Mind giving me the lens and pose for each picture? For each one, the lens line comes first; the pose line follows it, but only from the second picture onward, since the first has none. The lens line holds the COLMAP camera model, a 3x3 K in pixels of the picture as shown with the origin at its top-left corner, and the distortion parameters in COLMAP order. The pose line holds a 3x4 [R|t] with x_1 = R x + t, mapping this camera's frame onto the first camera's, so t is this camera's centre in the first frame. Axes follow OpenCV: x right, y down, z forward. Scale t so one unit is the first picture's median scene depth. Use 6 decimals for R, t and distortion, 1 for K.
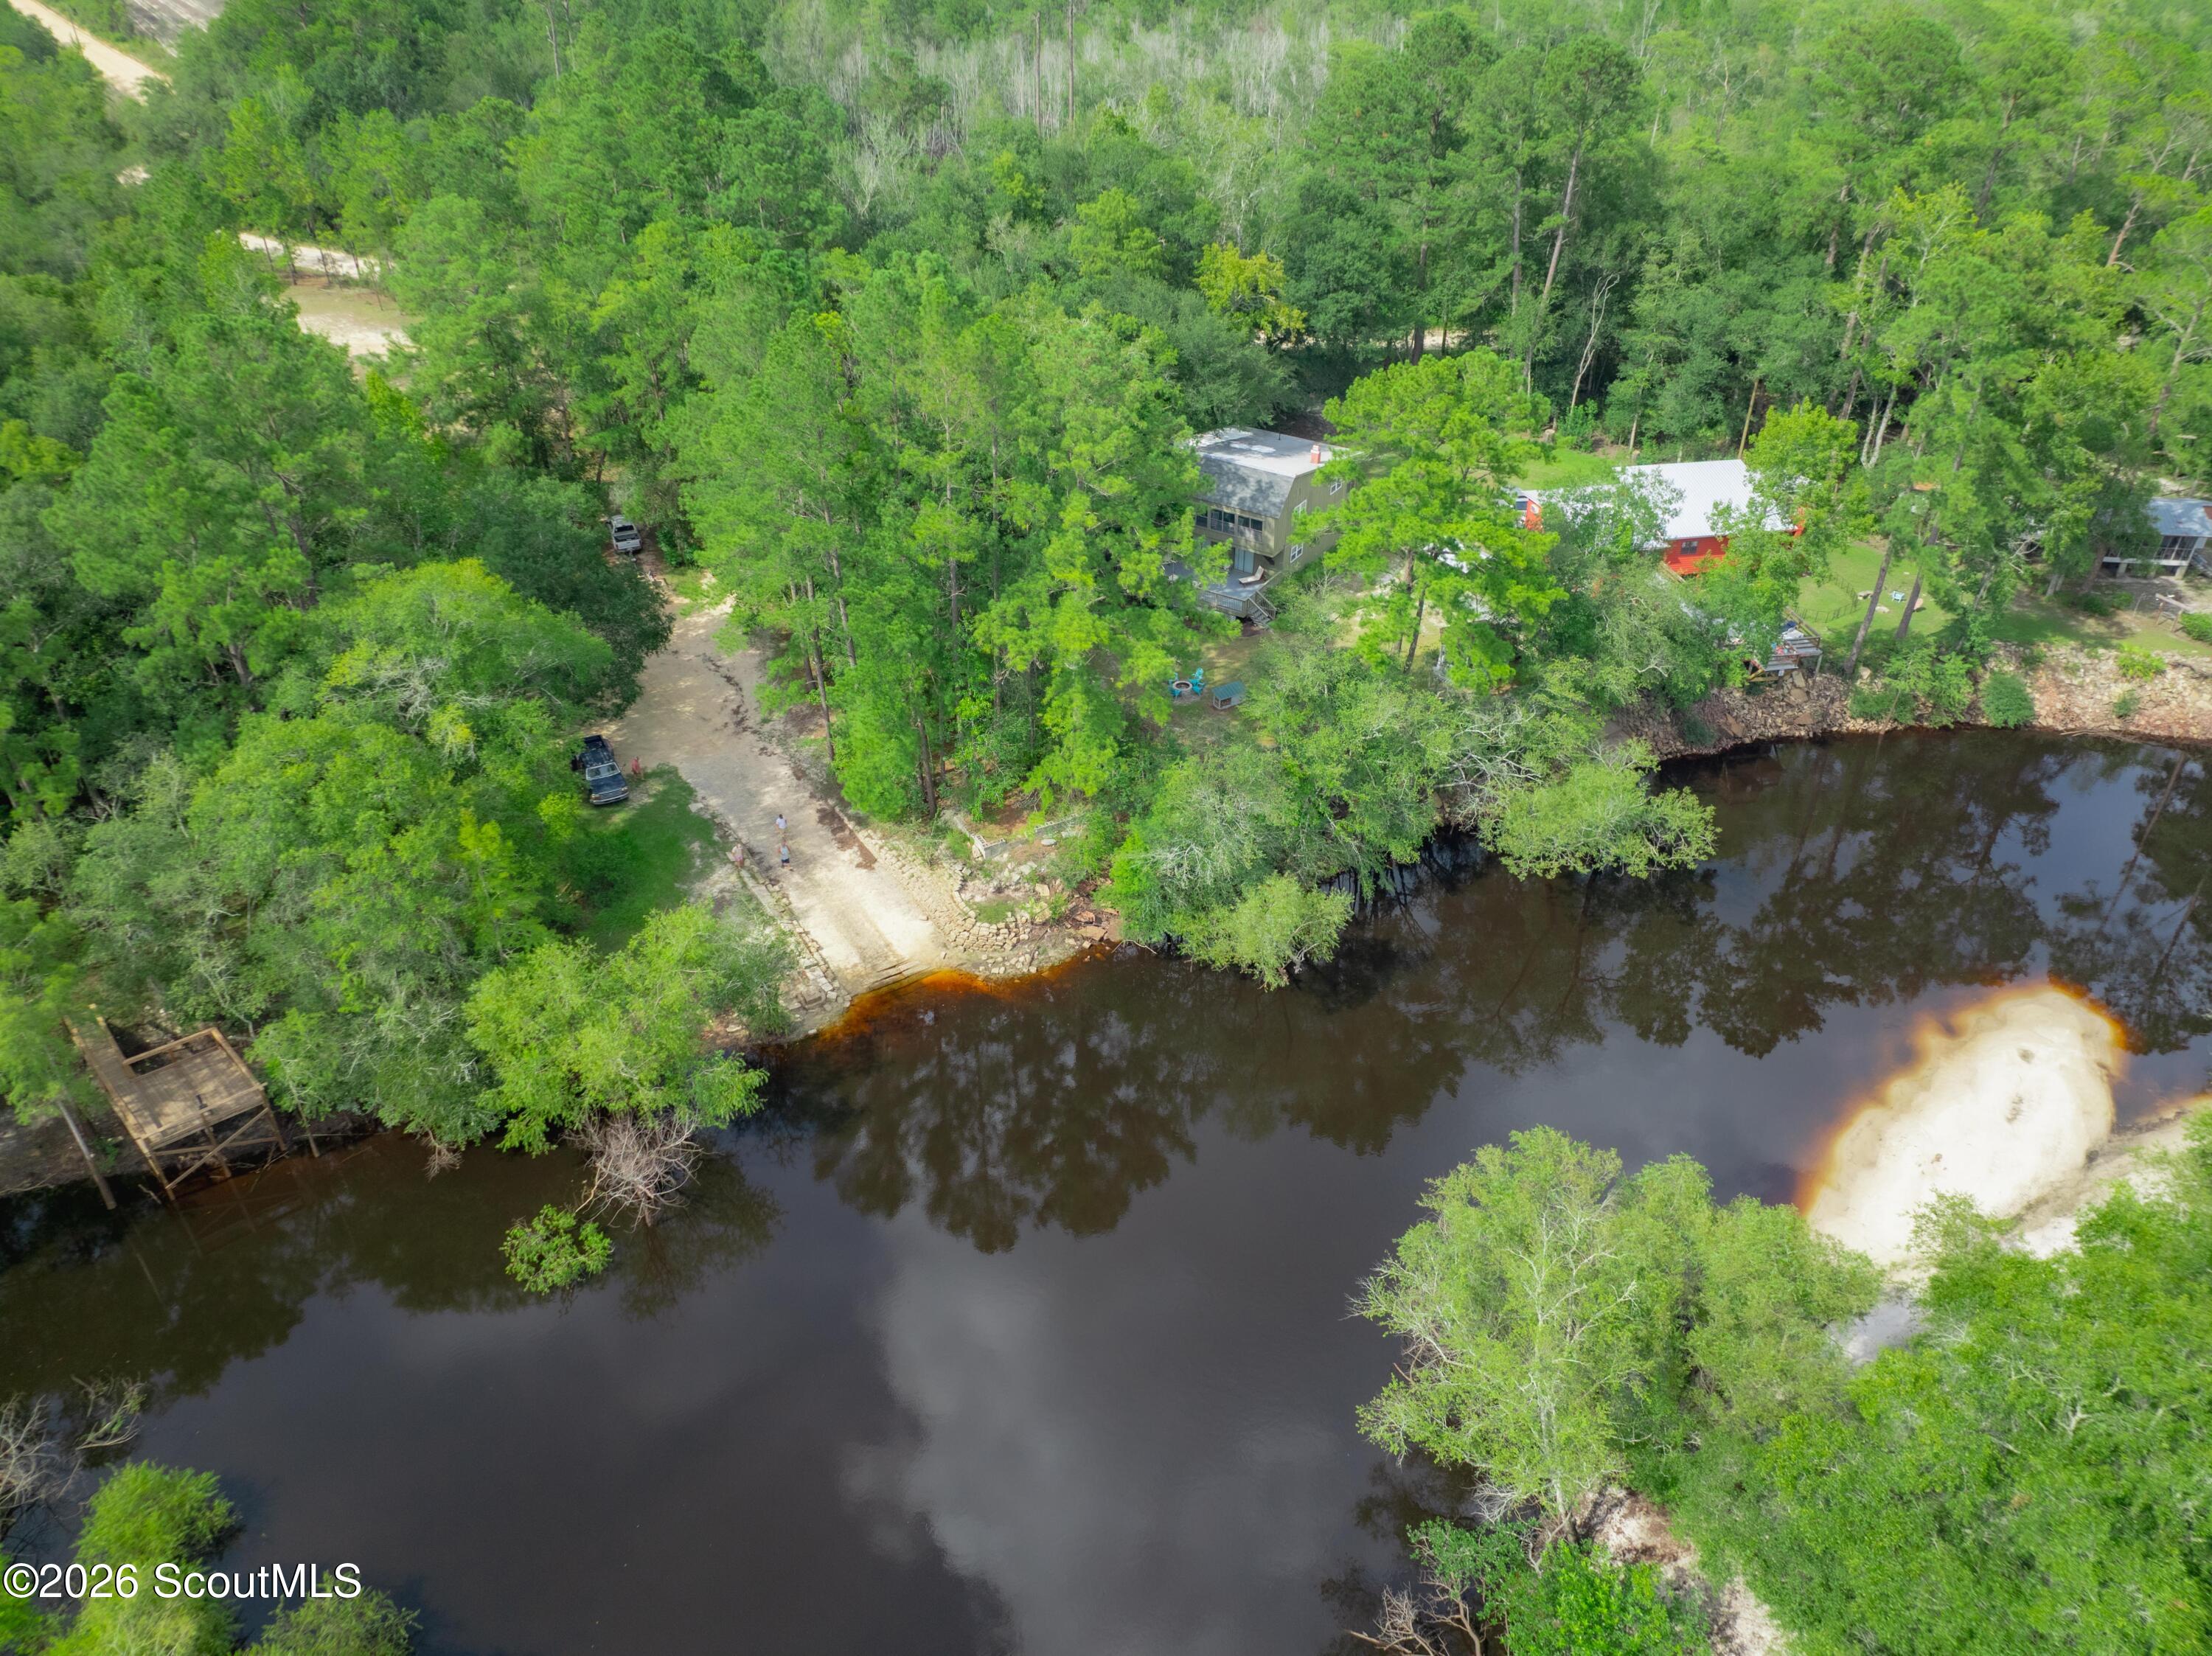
lens RADIAL K [[1565.7, 0, 1114.8], [0, 1565.7, 820.0], [0, 0, 1]] dist [-0.049305, 0.020245]
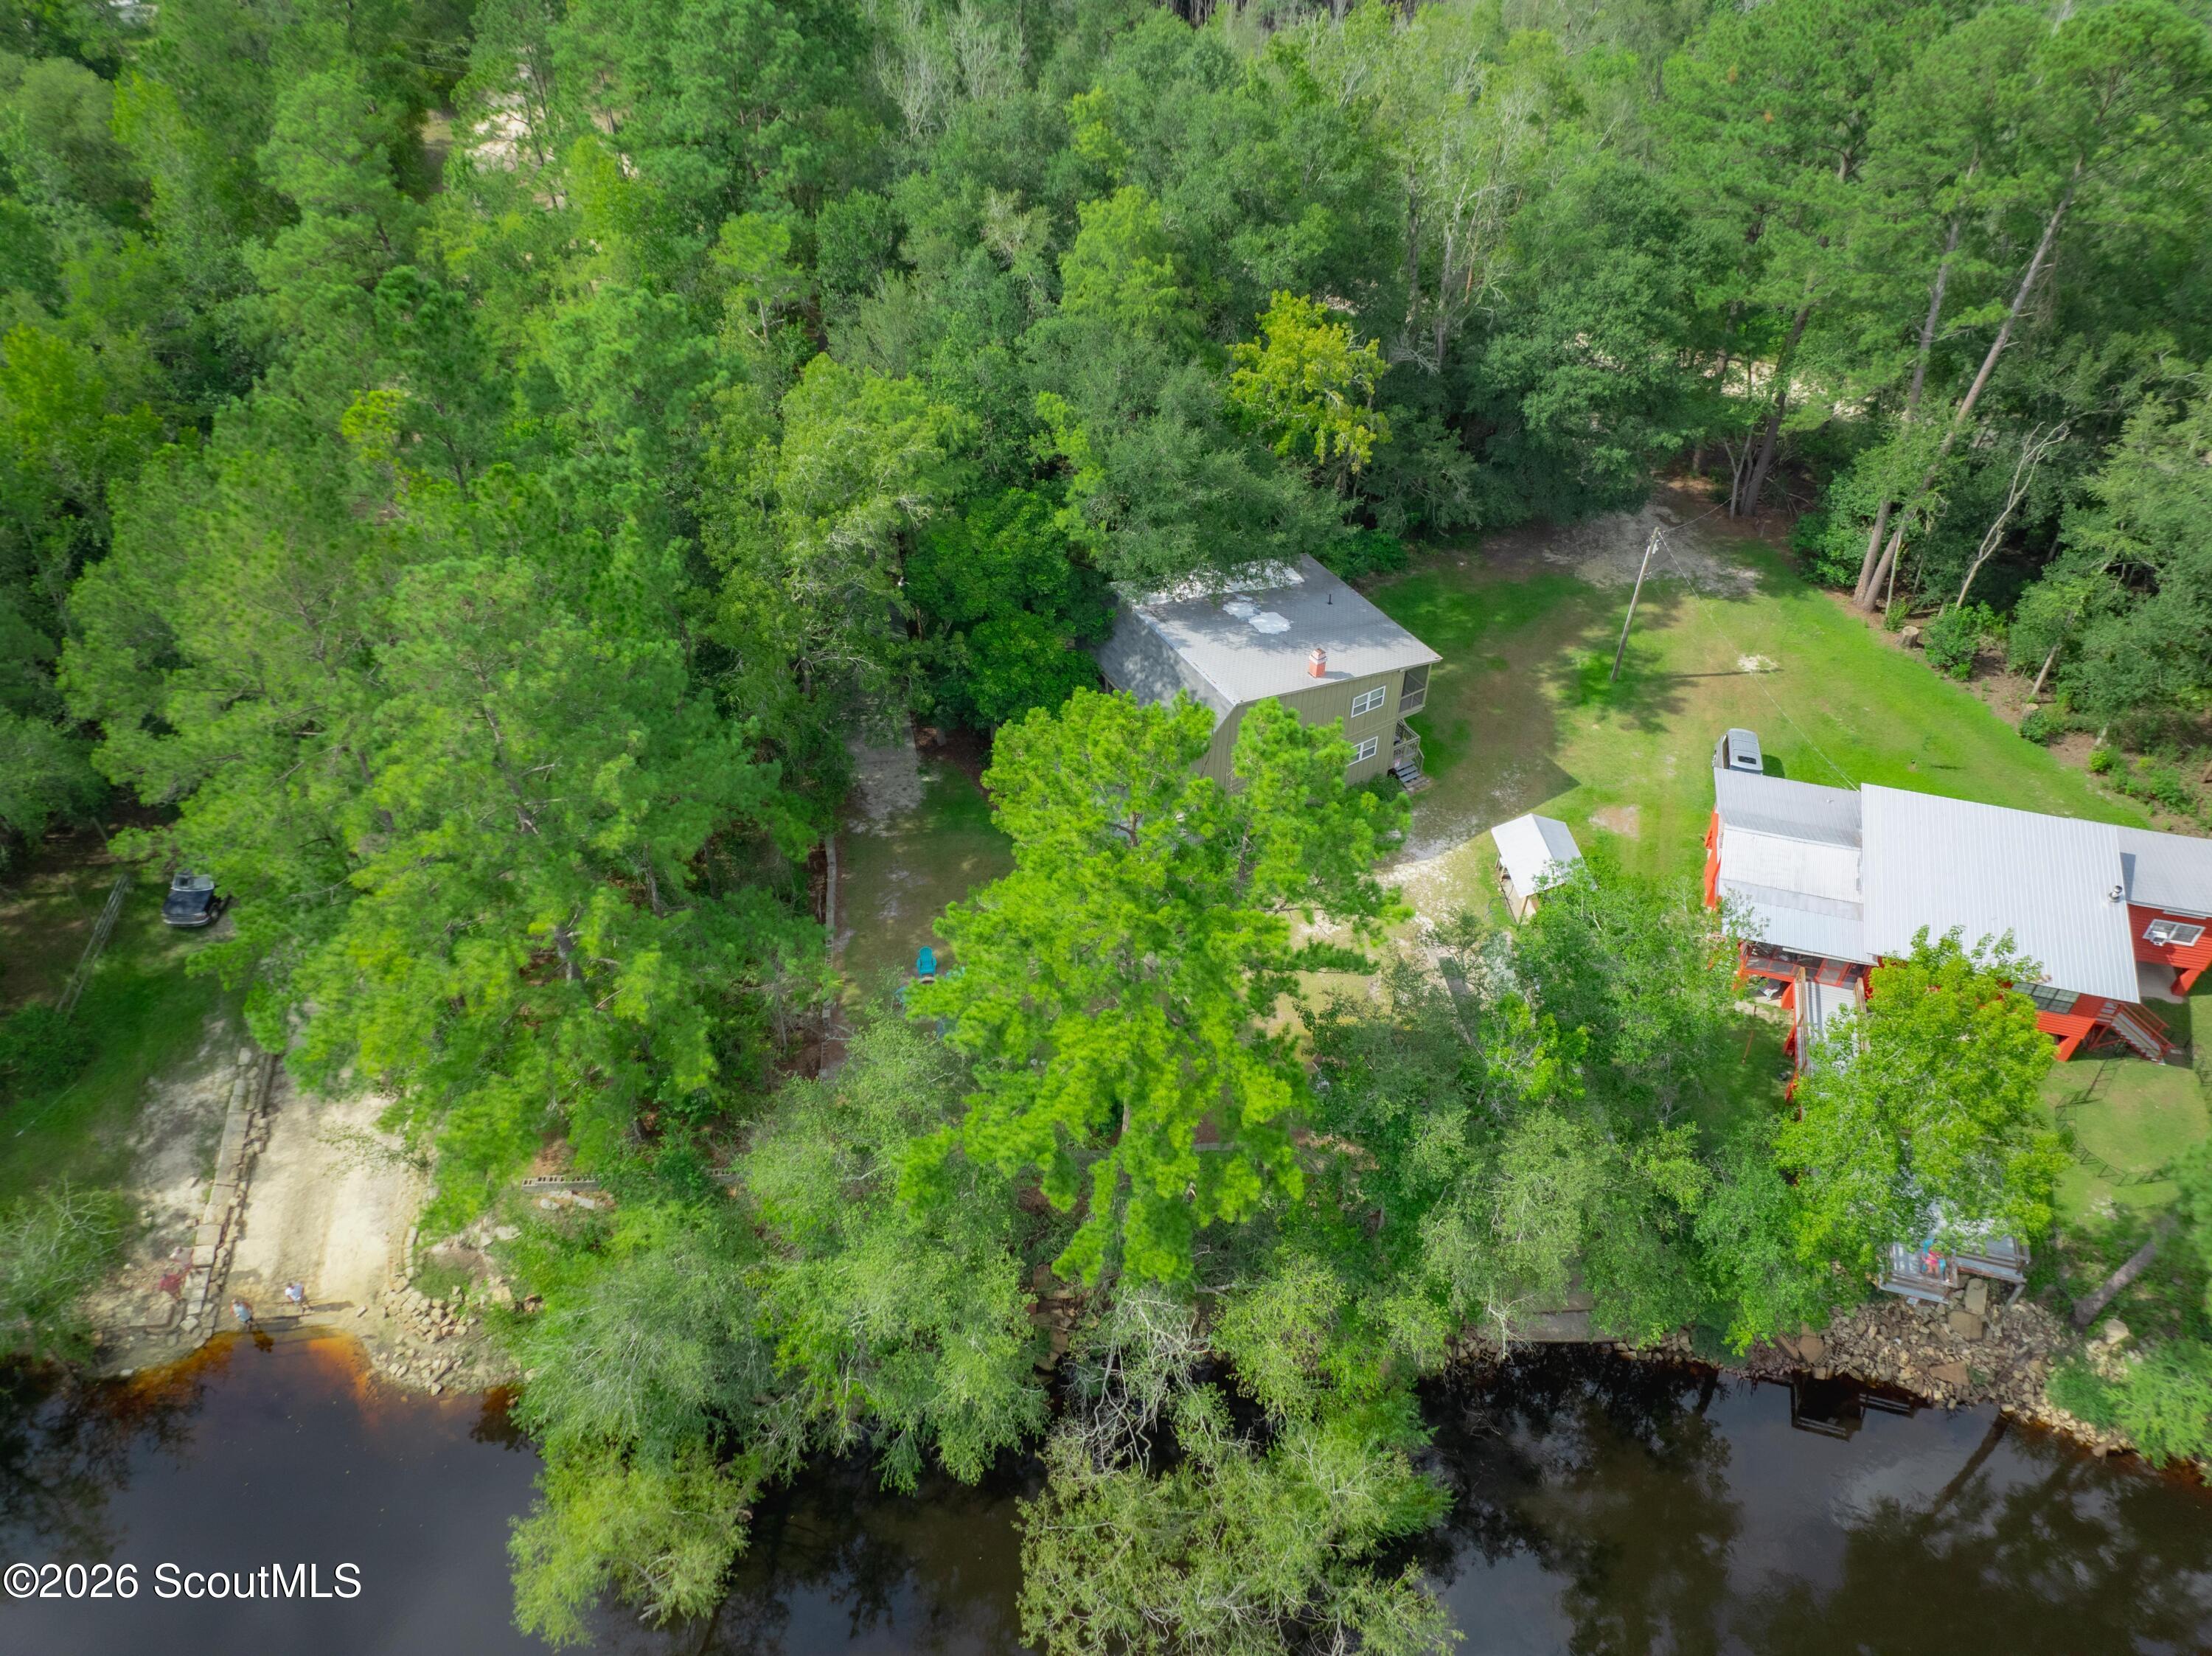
lens RADIAL K [[1565.7, 0, 1114.8], [0, 1565.7, 820.0], [0, 0, 1]] dist [-0.049305, 0.020245]
pose [[0.894981, 0.295882, -0.333859, 0.299219], [-0.251100, 0.952701, 0.171201, -0.272400], [0.368723, -0.069390, 0.926946, 0.387516]]
